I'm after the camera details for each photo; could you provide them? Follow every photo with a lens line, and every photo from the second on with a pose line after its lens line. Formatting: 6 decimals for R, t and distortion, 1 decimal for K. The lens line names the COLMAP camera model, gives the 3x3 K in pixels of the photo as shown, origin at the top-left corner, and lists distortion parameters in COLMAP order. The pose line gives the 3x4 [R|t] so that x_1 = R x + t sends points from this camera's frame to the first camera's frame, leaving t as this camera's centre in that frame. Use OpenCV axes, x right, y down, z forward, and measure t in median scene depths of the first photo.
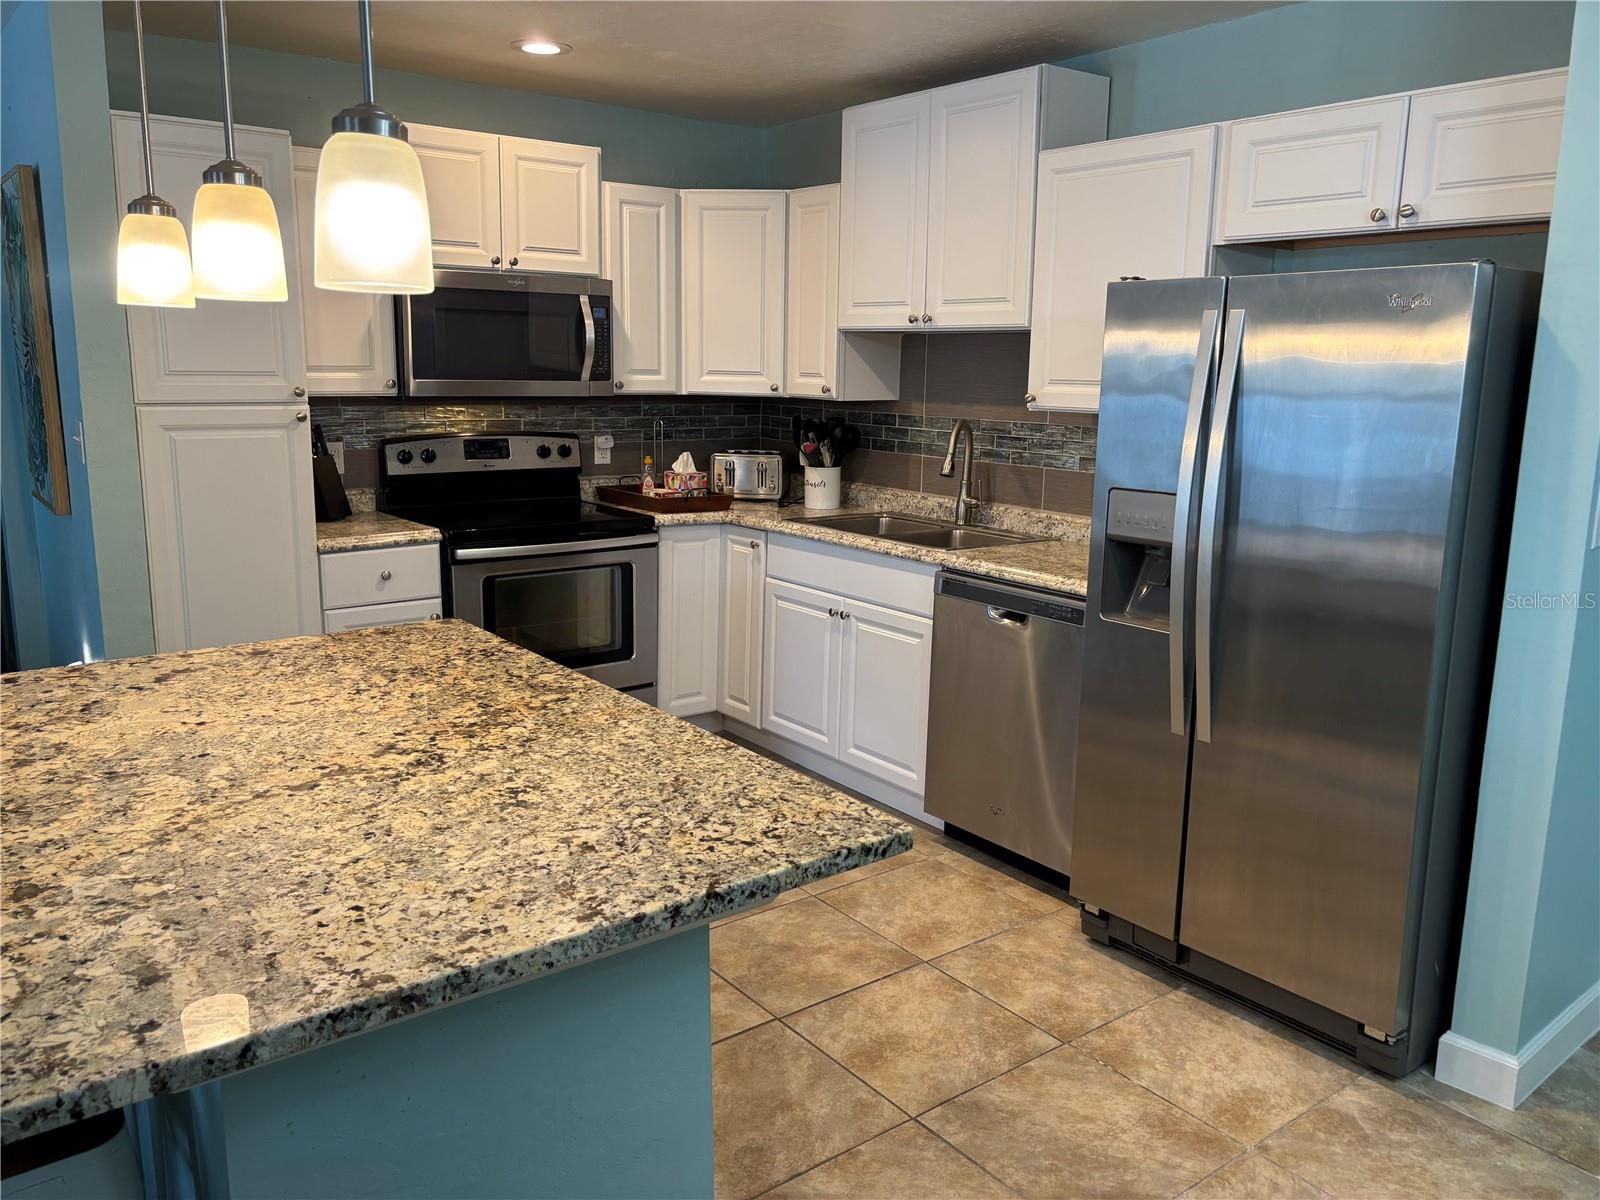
lens RADIAL K [[1225.6, 0, 830.9], [0, 1225.6, 593.0], [0, 0, 1]] dist [0.051162, -0.012601]
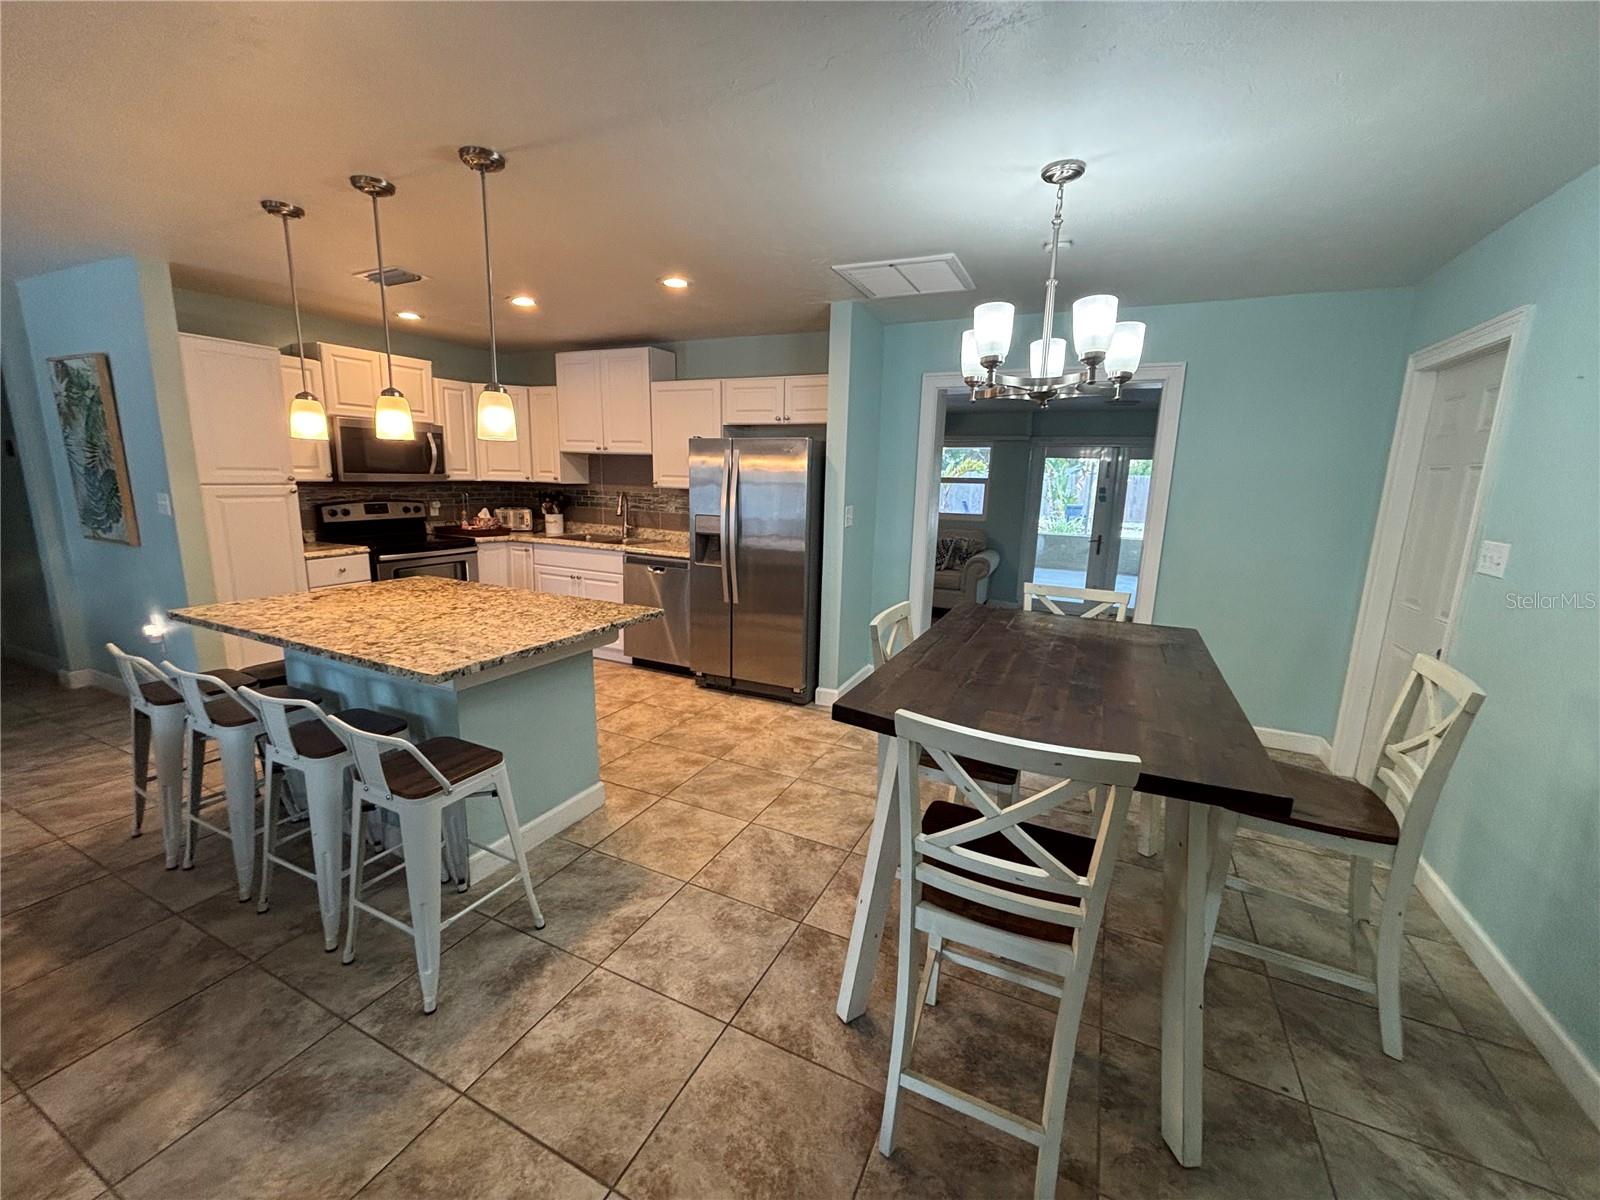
lens RADIAL K [[644.3, 0, 814.3], [0, 644.3, 603.4], [0, 0, 1]] dist [0.000165, 0.000014]
pose [[0.897014, -0.079289, 0.434832, -0.139316], [0.070546, 0.996850, 0.036241, 0.061993], [-0.436336, -0.001834, 0.899782, -0.315953]]
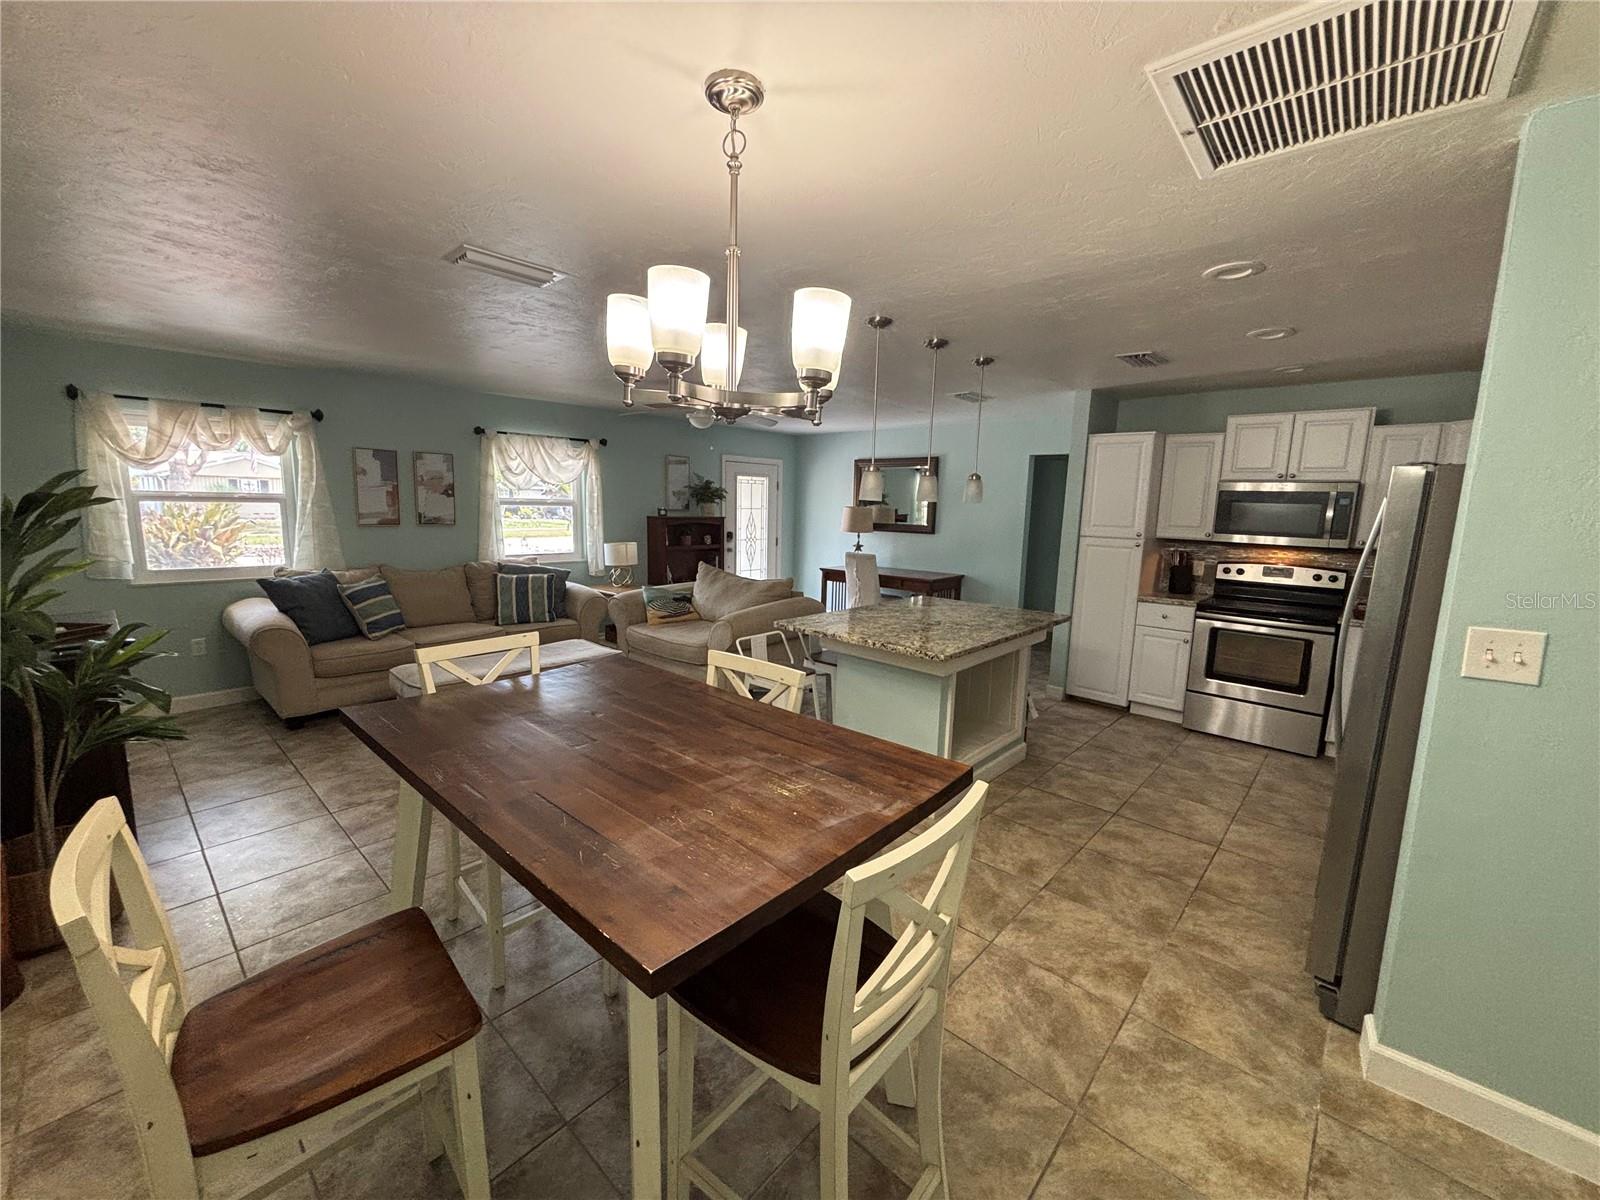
lens RADIAL K [[644.3, 0, 788.6], [0, 644.3, 592.1], [0, 0, 1]] dist [0.000165, 0.000014]
pose [[0.151635, 0.129936, -0.979859, 0.755770], [-0.213850, 0.972156, 0.095821, -0.024581], [0.965026, 0.195013, 0.175200, 0.114288]]
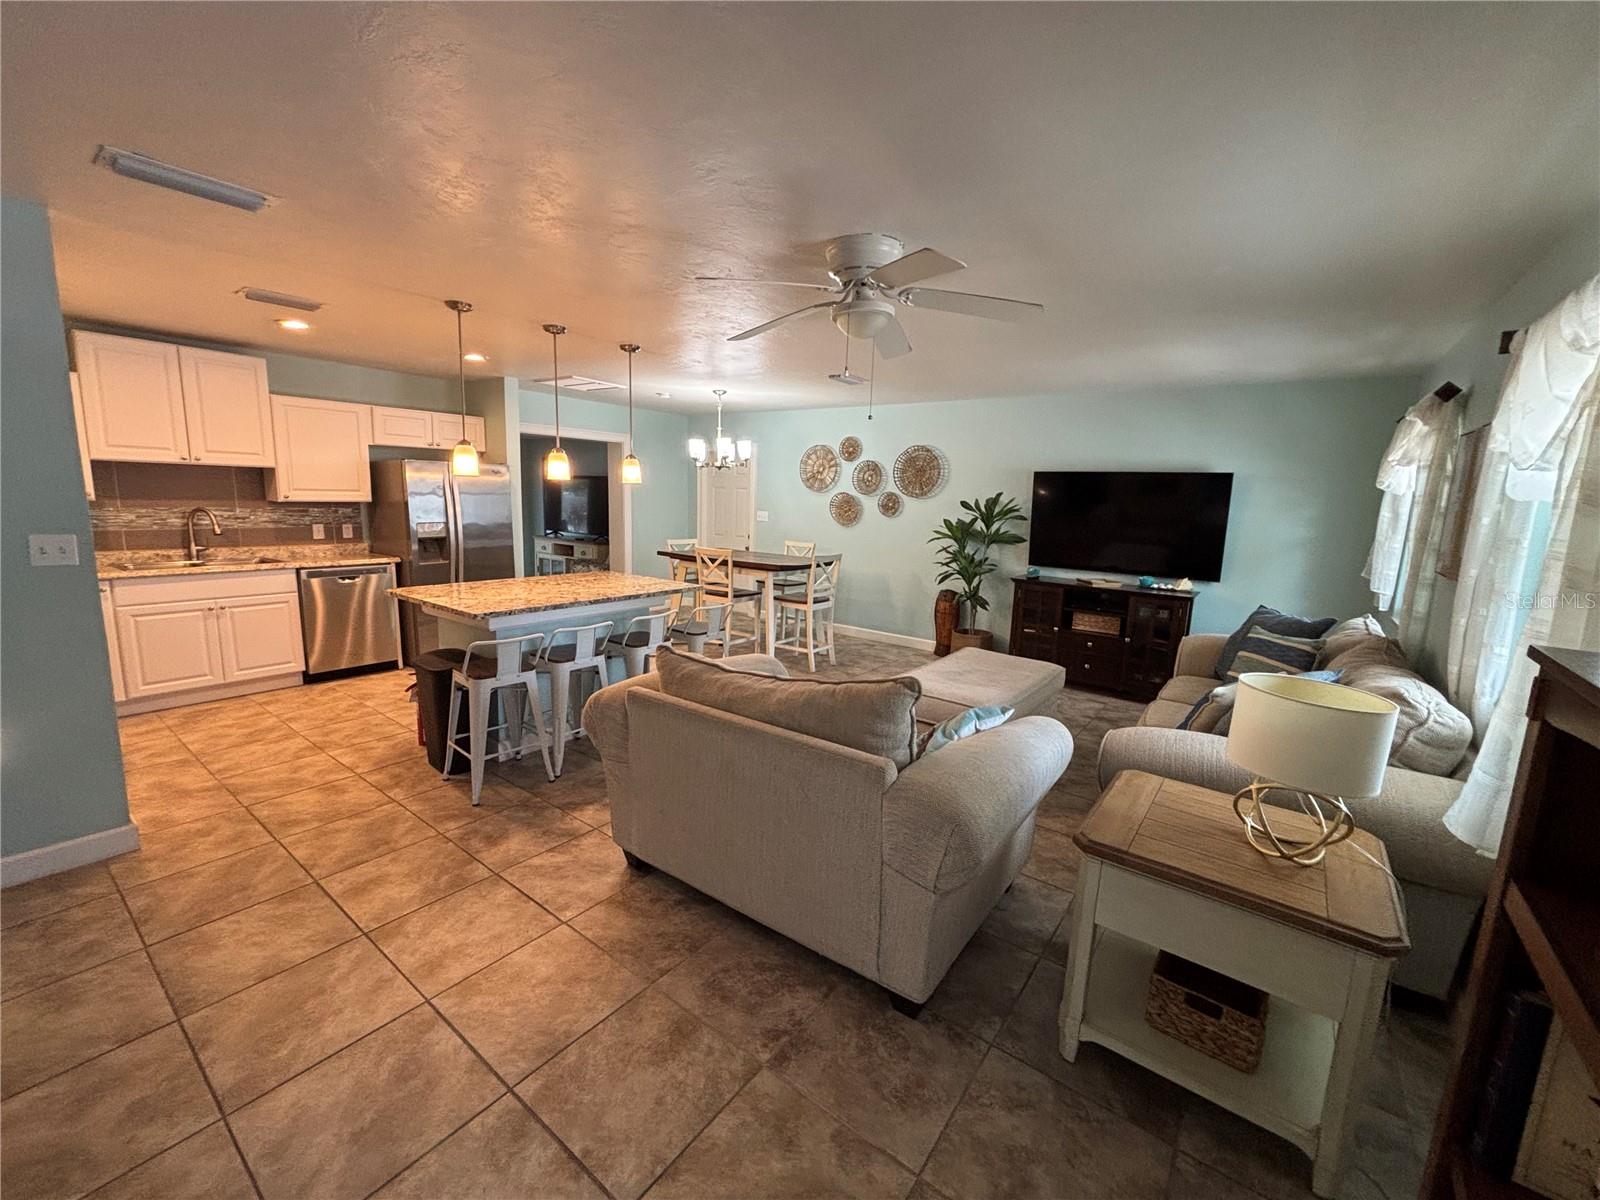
lens RADIAL K [[644.3, 0, 802.2], [0, 644.3, 596.0], [0, 0, 1]] dist [0.000165, 0.000014]
pose [[-0.245565, -0.180816, 0.952367, -1.400835], [0.139672, 0.965599, 0.219342, -0.112044], [-0.959265, 0.186882, -0.211862, 0.351721]]
